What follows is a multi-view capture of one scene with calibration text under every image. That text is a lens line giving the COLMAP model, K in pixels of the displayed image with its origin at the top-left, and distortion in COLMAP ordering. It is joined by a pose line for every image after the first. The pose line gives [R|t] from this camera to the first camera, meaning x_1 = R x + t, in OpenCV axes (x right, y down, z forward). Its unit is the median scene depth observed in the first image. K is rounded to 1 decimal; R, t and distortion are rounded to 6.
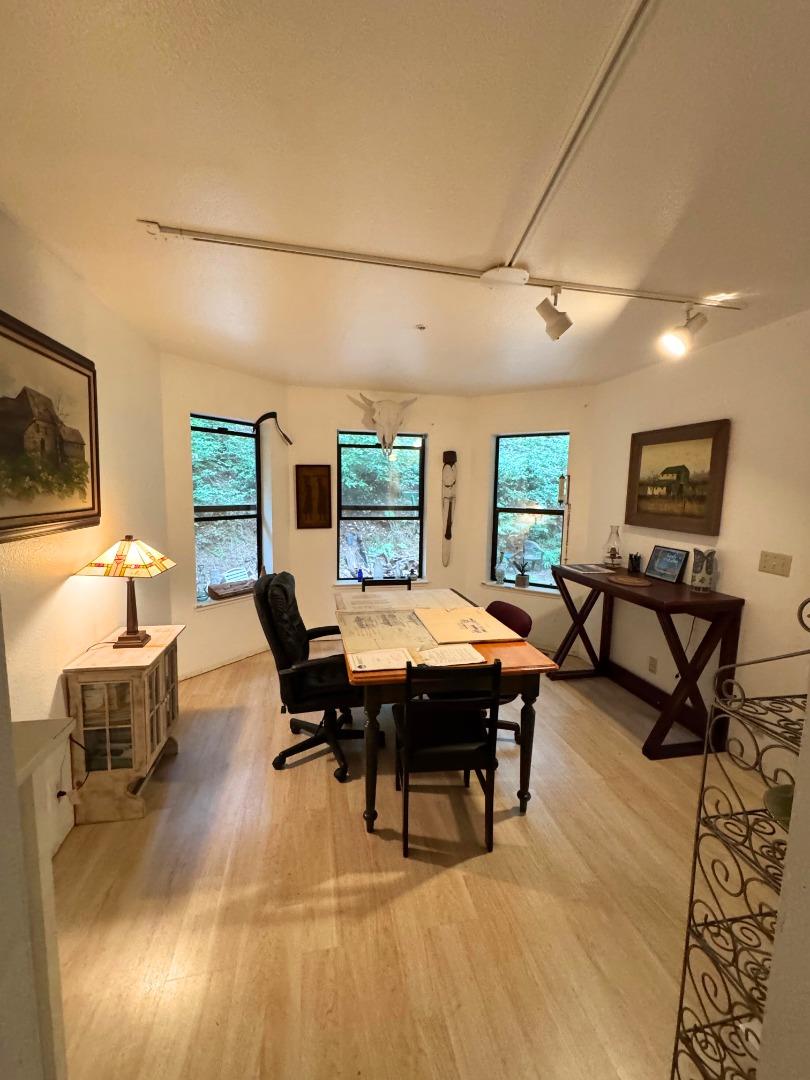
lens RADIAL K [[427.7, 0, 406.0], [0, 427.7, 539.6], [0, 0, 1]] dist [-0.005280, 0.000445]
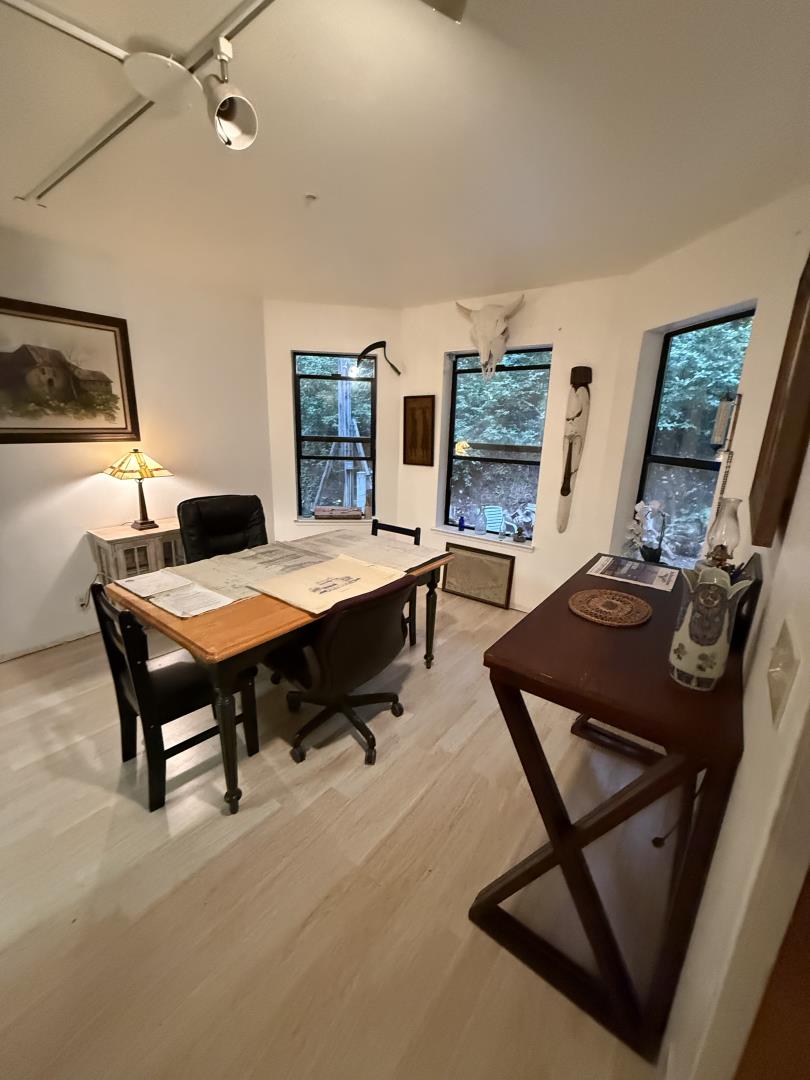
lens RADIAL K [[427.7, 0, 410.4], [0, 427.7, 535.3], [0, 0, 1]] dist [-0.005280, 0.000445]
pose [[0.673277, 0.189129, -0.714792, 0.512951], [-0.105159, 0.981398, 0.160620, -0.026726], [0.731874, -0.032975, 0.680642, 0.368275]]
